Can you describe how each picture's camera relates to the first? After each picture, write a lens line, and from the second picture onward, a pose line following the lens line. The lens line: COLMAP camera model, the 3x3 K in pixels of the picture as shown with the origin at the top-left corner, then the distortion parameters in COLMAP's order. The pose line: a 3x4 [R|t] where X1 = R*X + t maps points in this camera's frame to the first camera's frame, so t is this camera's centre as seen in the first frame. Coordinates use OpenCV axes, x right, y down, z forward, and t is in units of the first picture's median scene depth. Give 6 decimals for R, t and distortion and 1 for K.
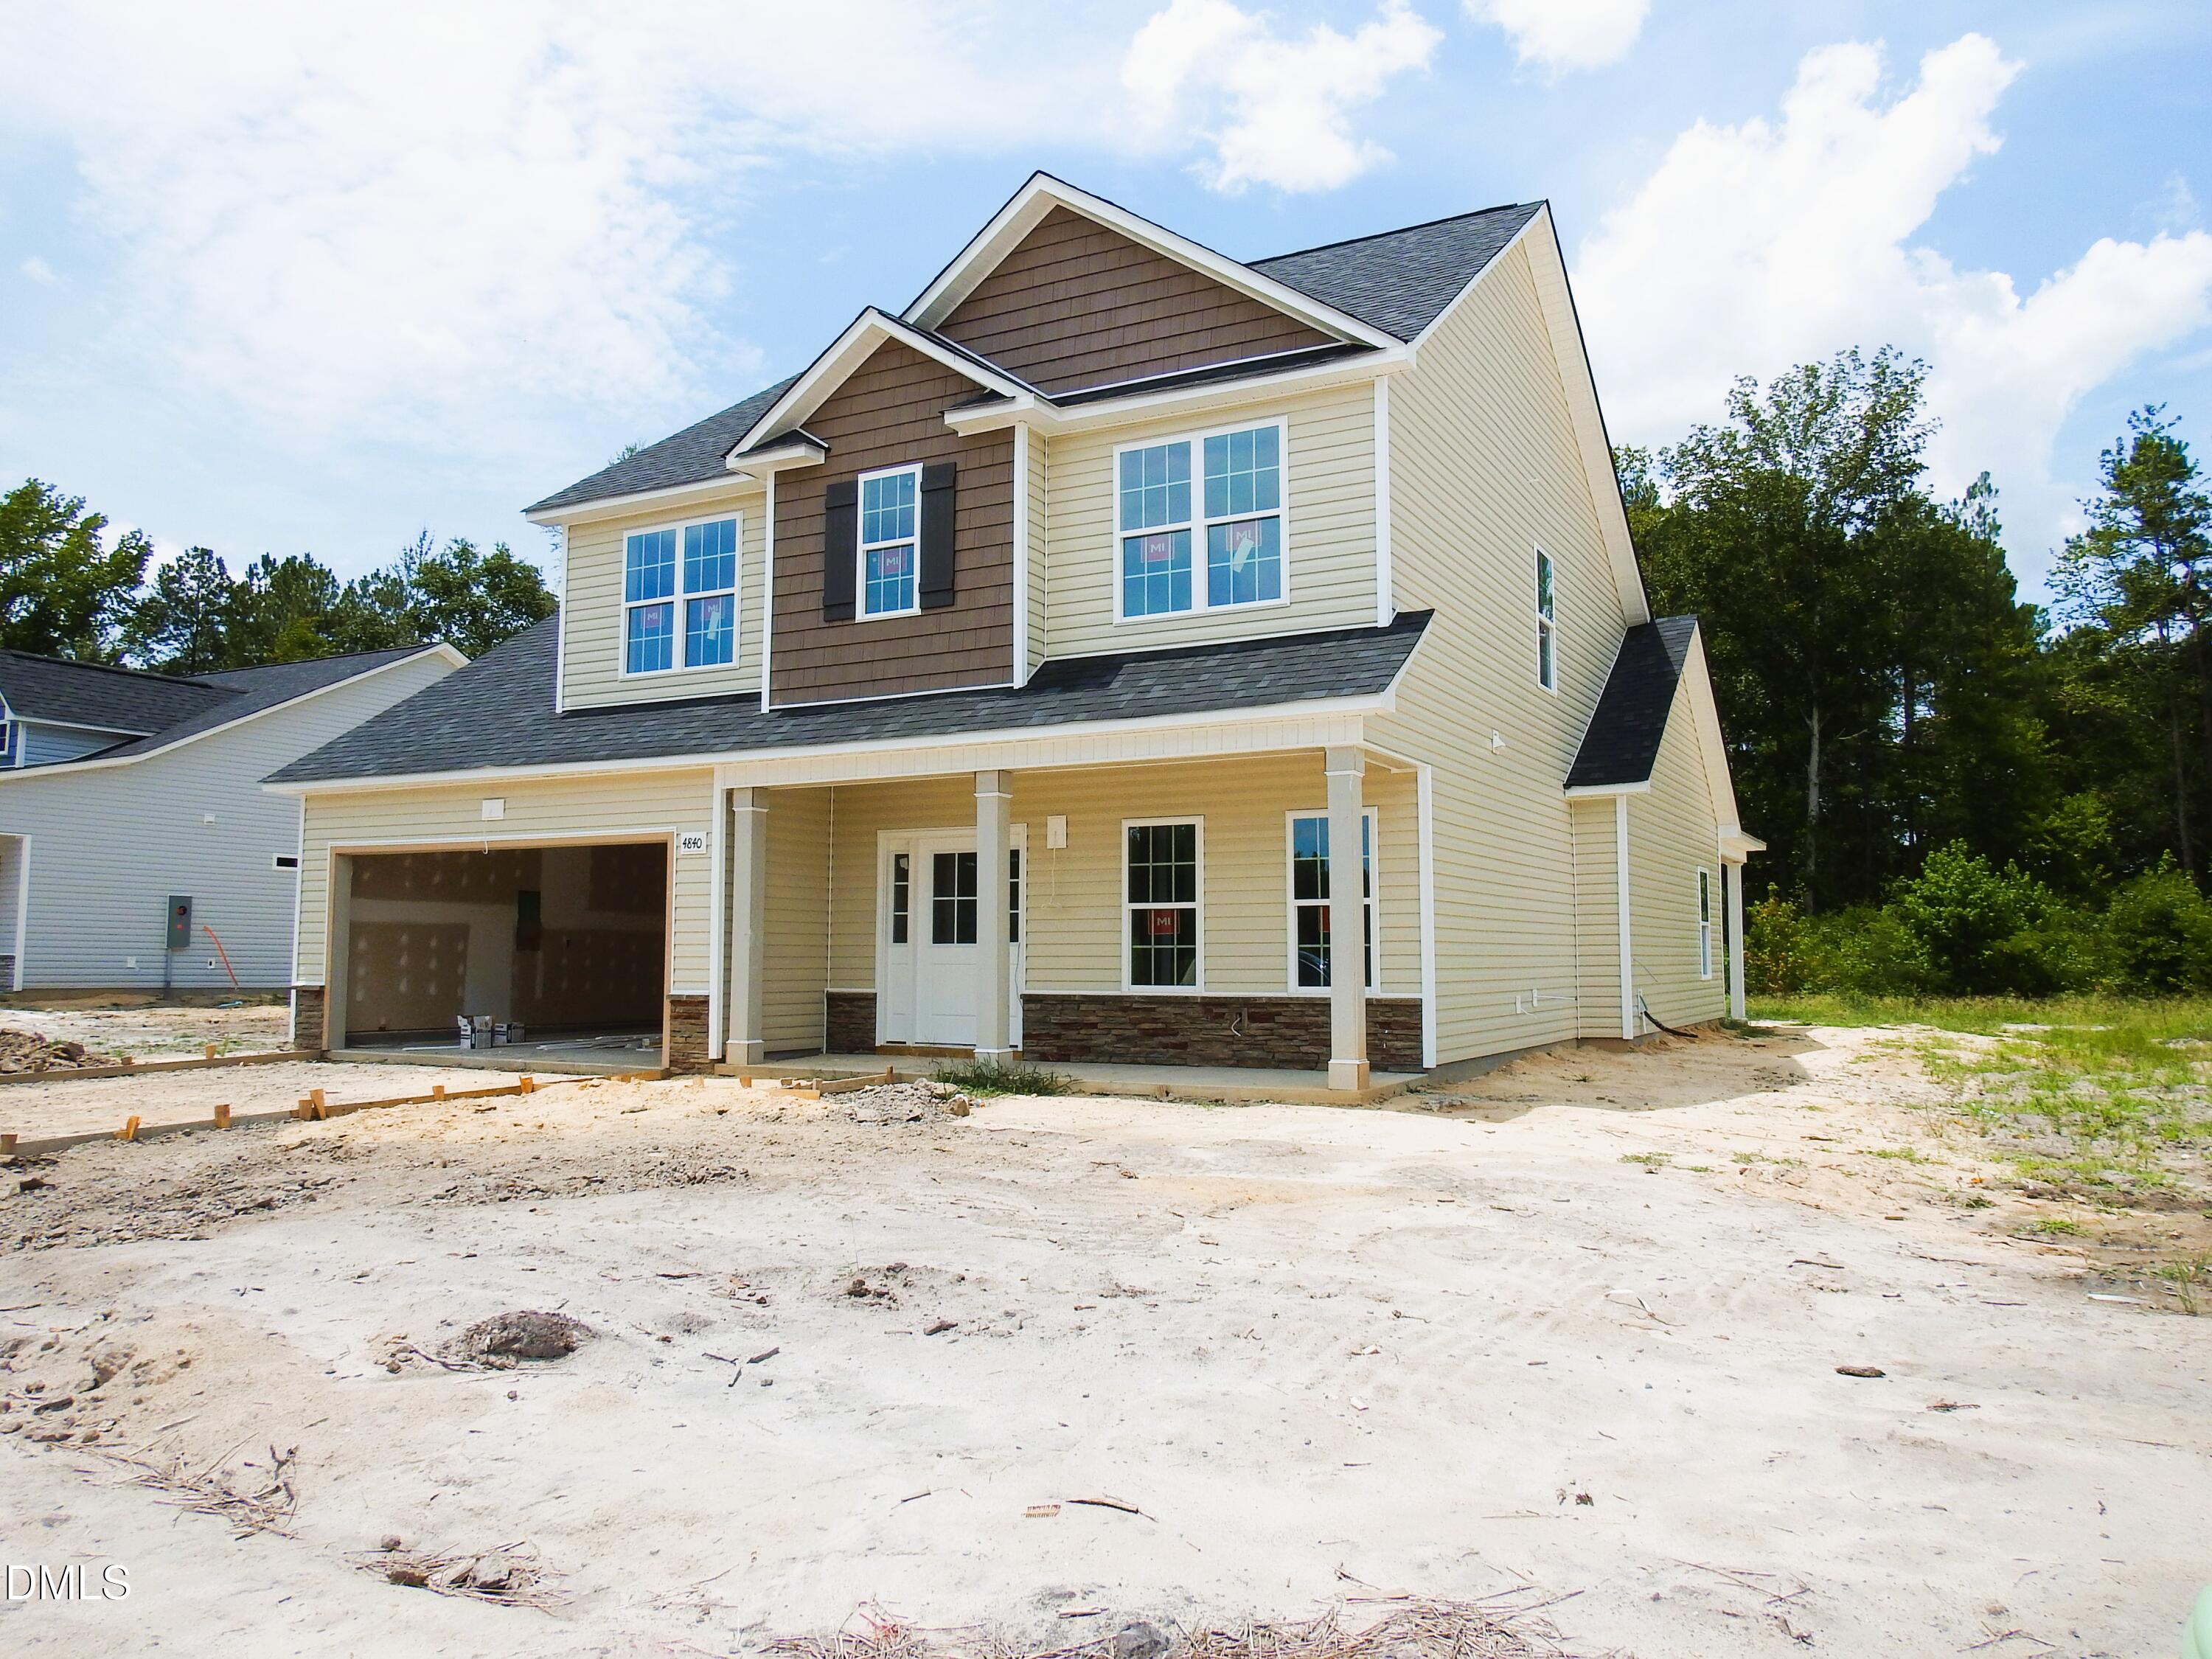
lens RADIAL K [[1583.7, 0, 1106.0], [0, 1583.7, 829.5], [0, 0, 1]] dist [0.003734, 0.000666]
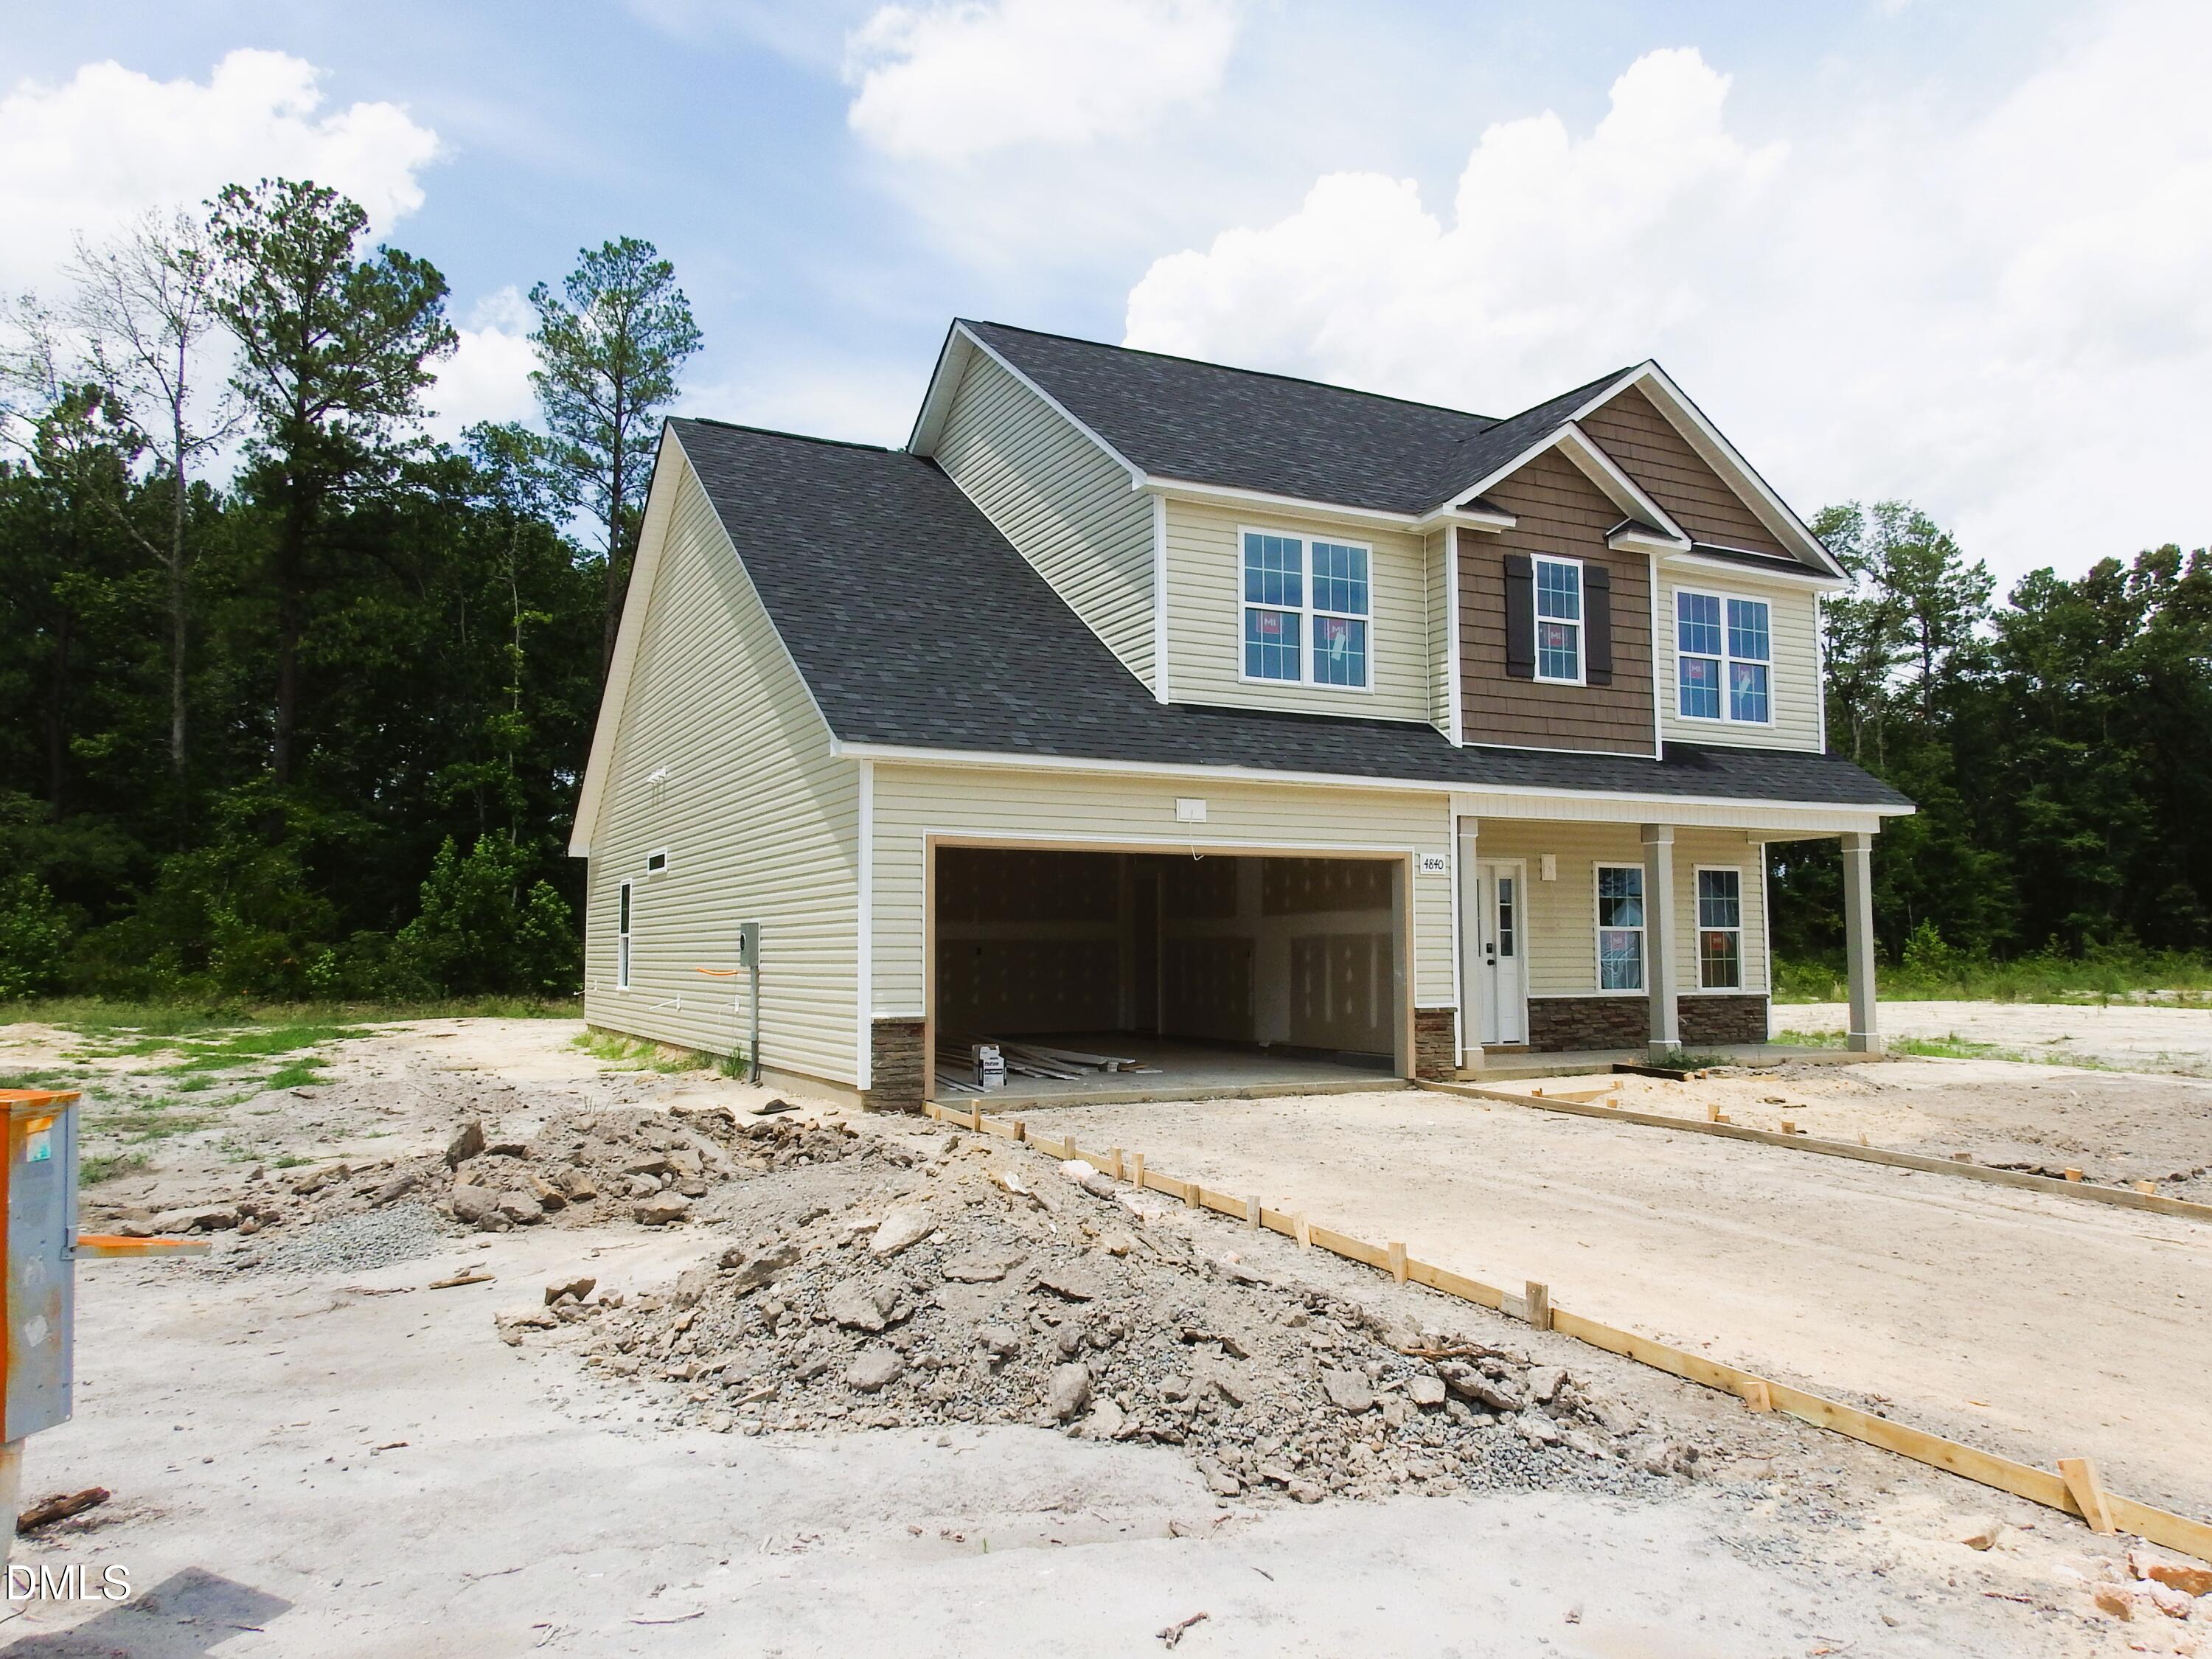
lens RADIAL K [[1583.7, 0, 1106.0], [0, 1583.7, 829.5], [0, 0, 1]] dist [0.003734, 0.000666]
pose [[0.562539, 0.059728, 0.824611, -1.268015], [-0.060954, 0.997669, -0.030681, 0.031643], [-0.824521, -0.033004, 0.564868, 0.591722]]
